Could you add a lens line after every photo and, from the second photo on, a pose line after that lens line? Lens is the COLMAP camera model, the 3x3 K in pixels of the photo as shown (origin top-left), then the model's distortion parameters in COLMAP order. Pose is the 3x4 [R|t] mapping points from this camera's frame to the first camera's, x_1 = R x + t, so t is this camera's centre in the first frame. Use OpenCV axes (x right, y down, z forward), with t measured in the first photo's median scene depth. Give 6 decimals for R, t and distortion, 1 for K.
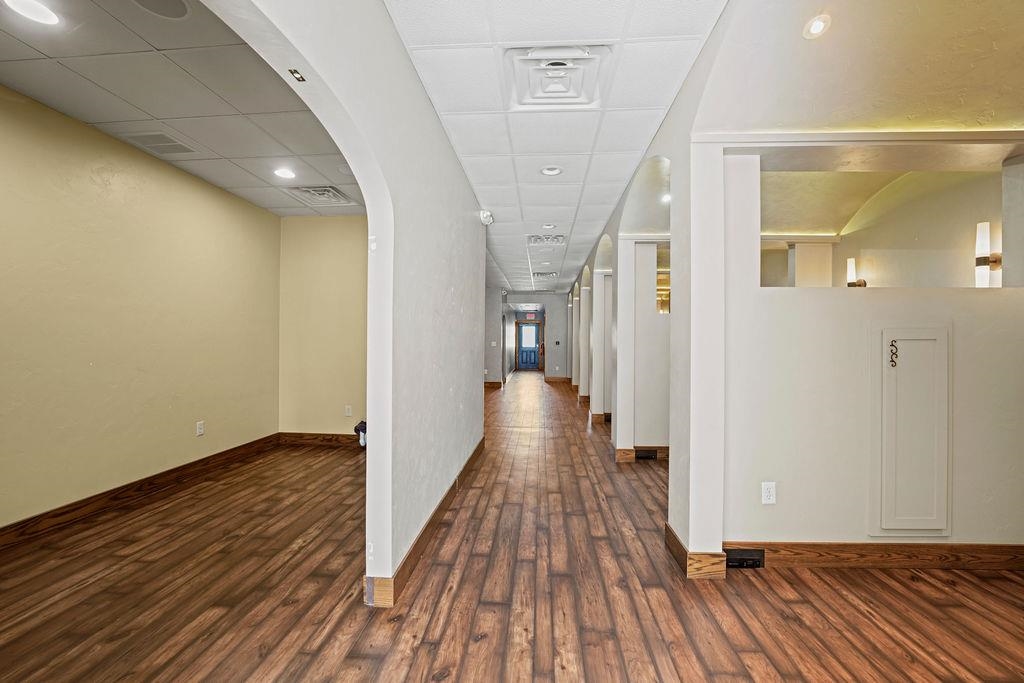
lens RADIAL K [[416.4, 0, 512.0], [0, 416.4, 341.5], [0, 0, 1]] dist [-0.034295, 0.006025]
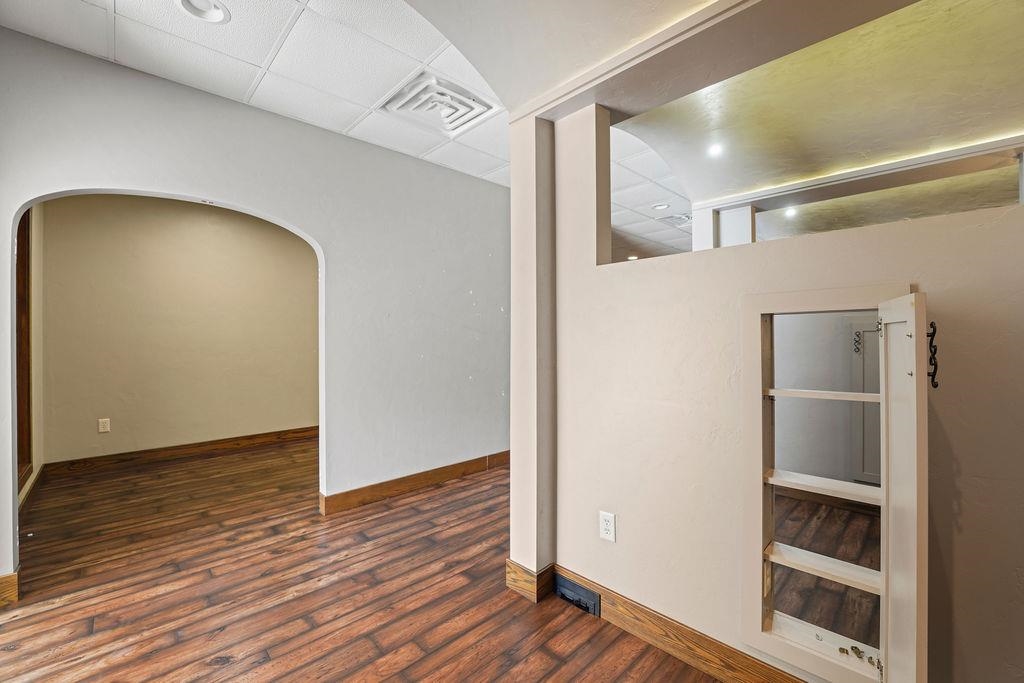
lens RADIAL K [[416.4, 0, 512.0], [0, 416.4, 341.5], [0, 0, 1]] dist [-0.034295, 0.006025]
pose [[0.742974, -0.002917, -0.669313, 0.897349], [0.010195, 0.999924, 0.006960, 0.010128], [0.669242, -0.011995, 0.742948, 0.263960]]
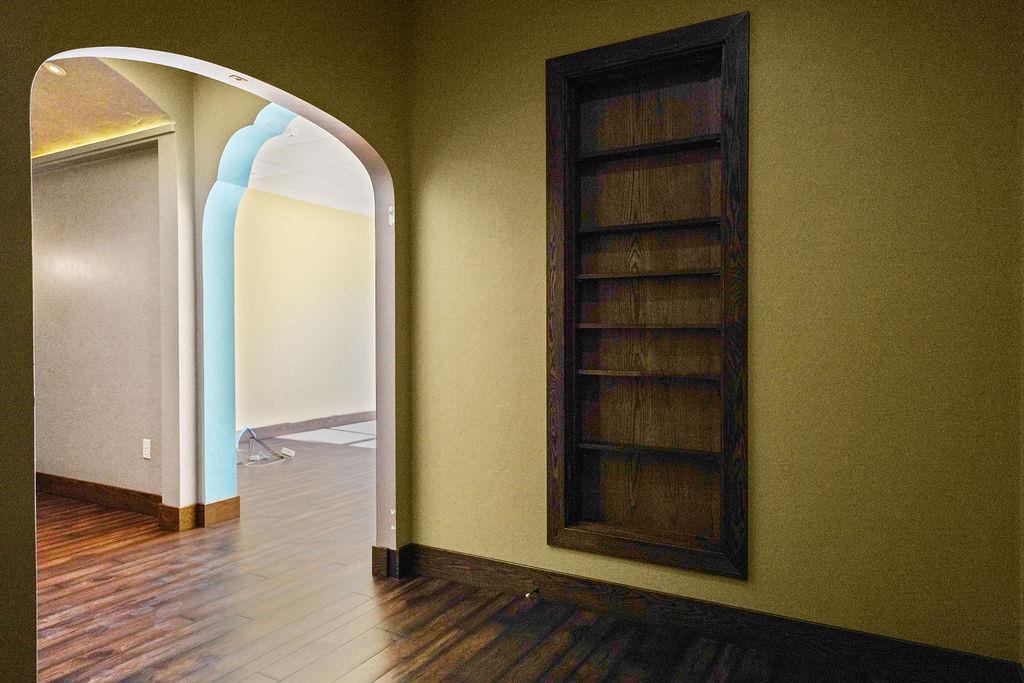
lens RADIAL K [[644.5, 0, 512.0], [0, 644.5, 341.5], [0, 0, 1]] dist [0.012820, -0.000336]
pose [[-0.899477, -0.006024, 0.436927, -1.012075], [-0.002798, 0.999964, 0.008027, 0.041672], [-0.436959, 0.005998, -0.899461, 1.146306]]
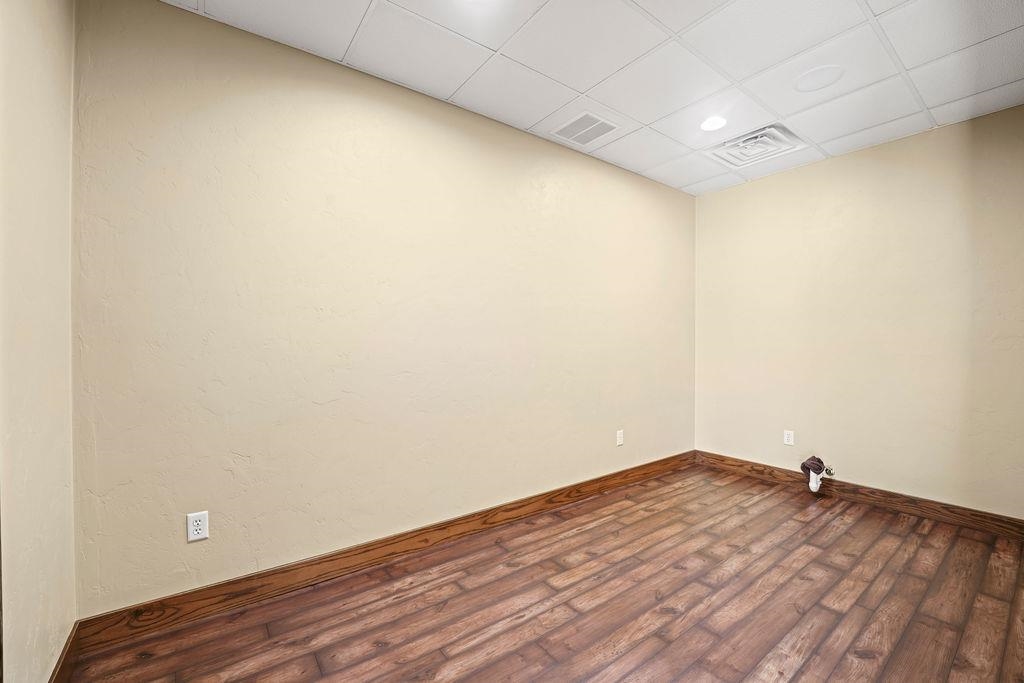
lens RADIAL K [[416.4, 0, 512.0], [0, 416.4, 341.5], [0, 0, 1]] dist [-0.034295, 0.006025]
pose [[0.645010, -0.006095, -0.764150, -0.308592], [0.004491, 0.999981, -0.004186, 0.000536], [0.764161, -0.000732, 0.645025, 0.319729]]
